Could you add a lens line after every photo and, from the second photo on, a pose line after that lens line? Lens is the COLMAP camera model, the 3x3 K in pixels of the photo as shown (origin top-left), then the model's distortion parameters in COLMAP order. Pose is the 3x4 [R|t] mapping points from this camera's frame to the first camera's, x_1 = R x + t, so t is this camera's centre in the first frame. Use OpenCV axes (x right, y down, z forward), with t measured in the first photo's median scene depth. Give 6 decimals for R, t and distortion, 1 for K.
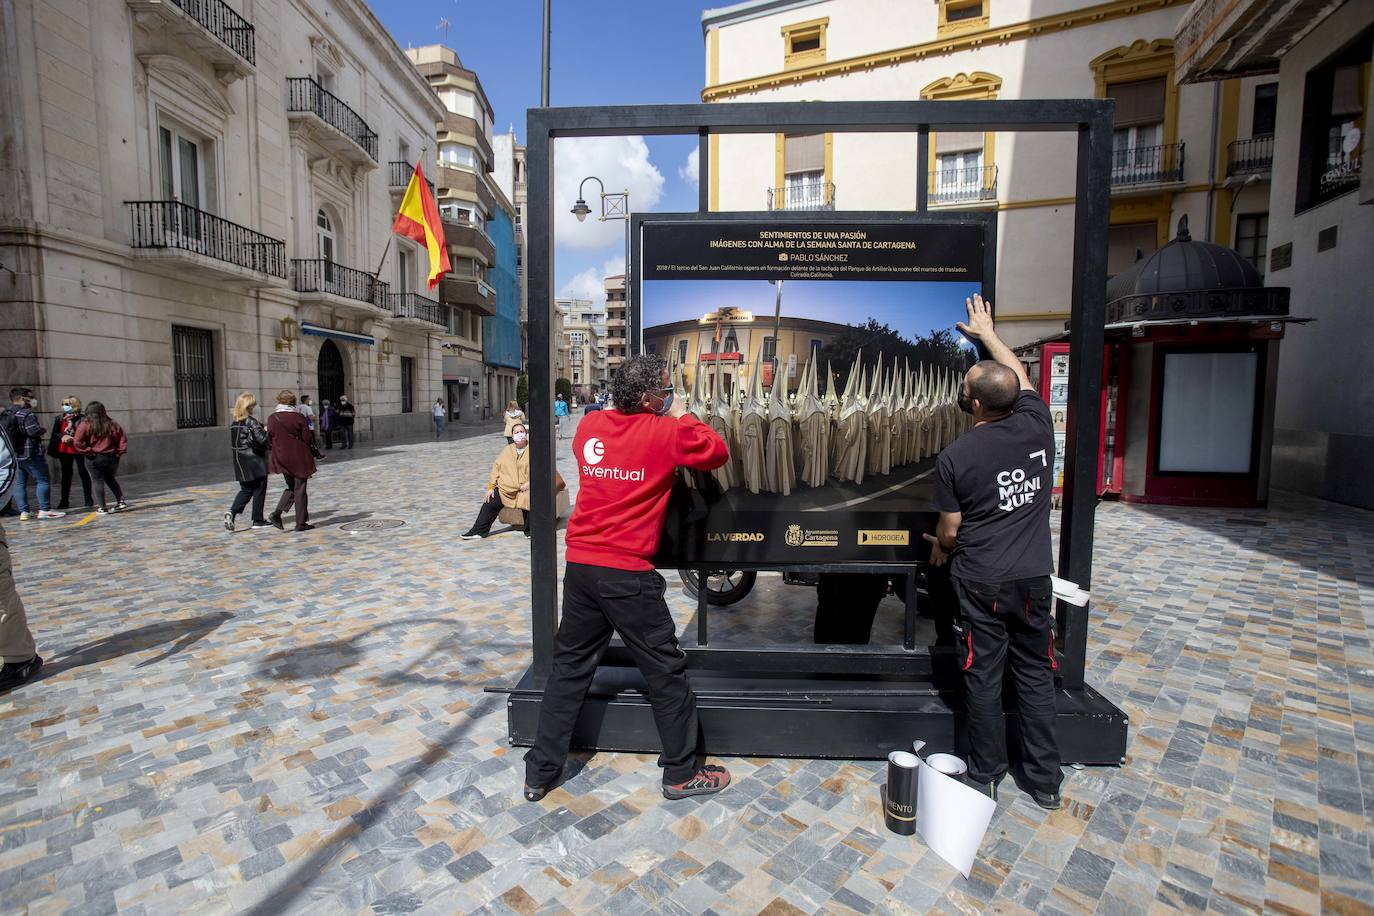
lens RADIAL K [[623.4, 0, 673.9], [0, 623.4, 453.3], [0, 0, 1]] dist [-0.061361, 0.024547]
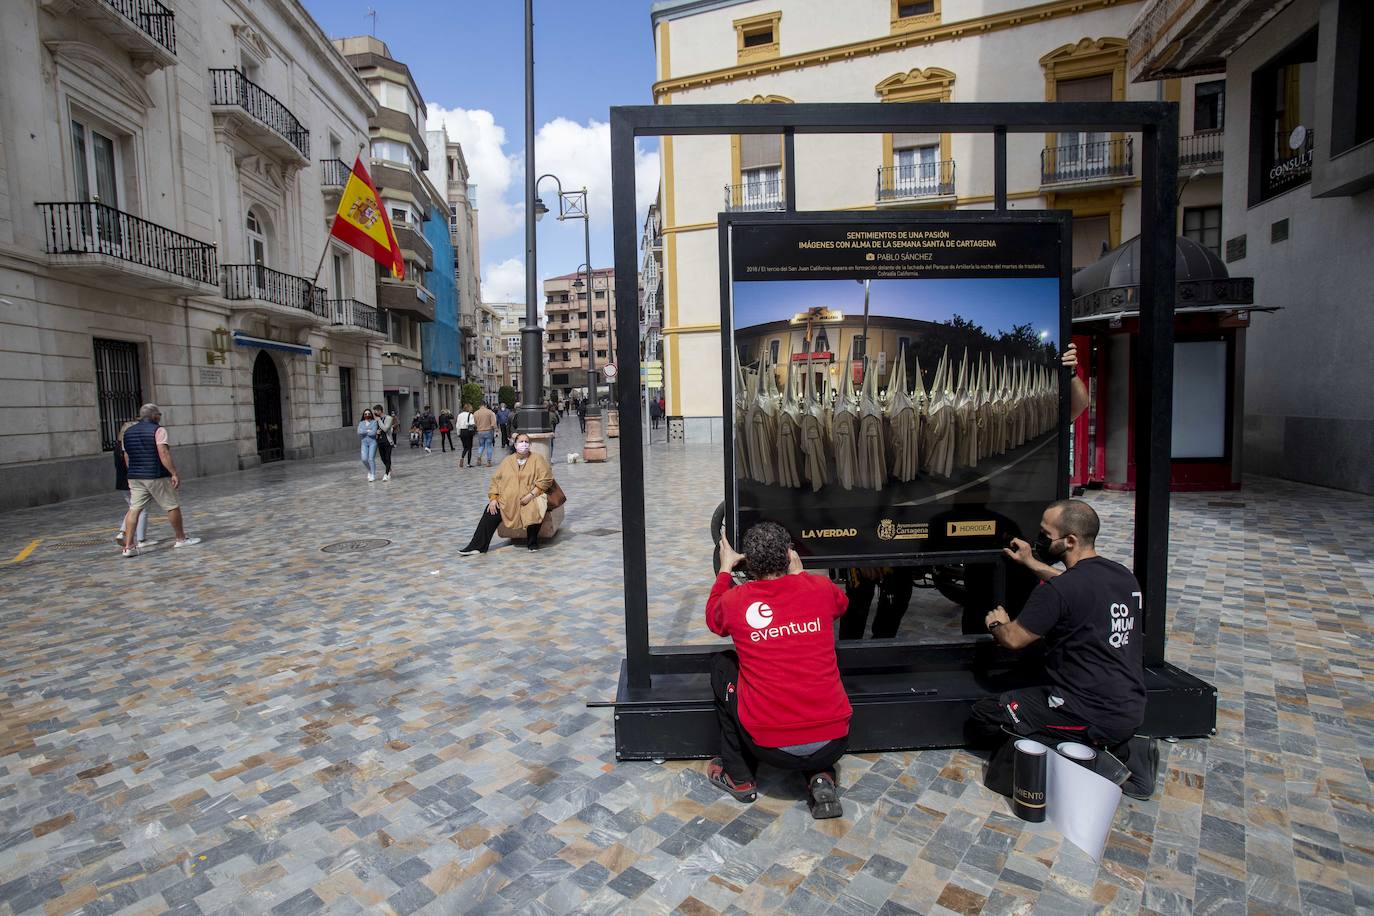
lens RADIAL K [[645.1, 0, 672.5], [0, 645.1, 453.9], [0, 0, 1]] dist [-0.057265, 0.023731]
pose [[0.996752, -0.035318, 0.072373, -0.102191], [0.035901, 0.999332, -0.006779, 0.000671], [-0.072085, 0.009356, 0.997355, -0.007302]]
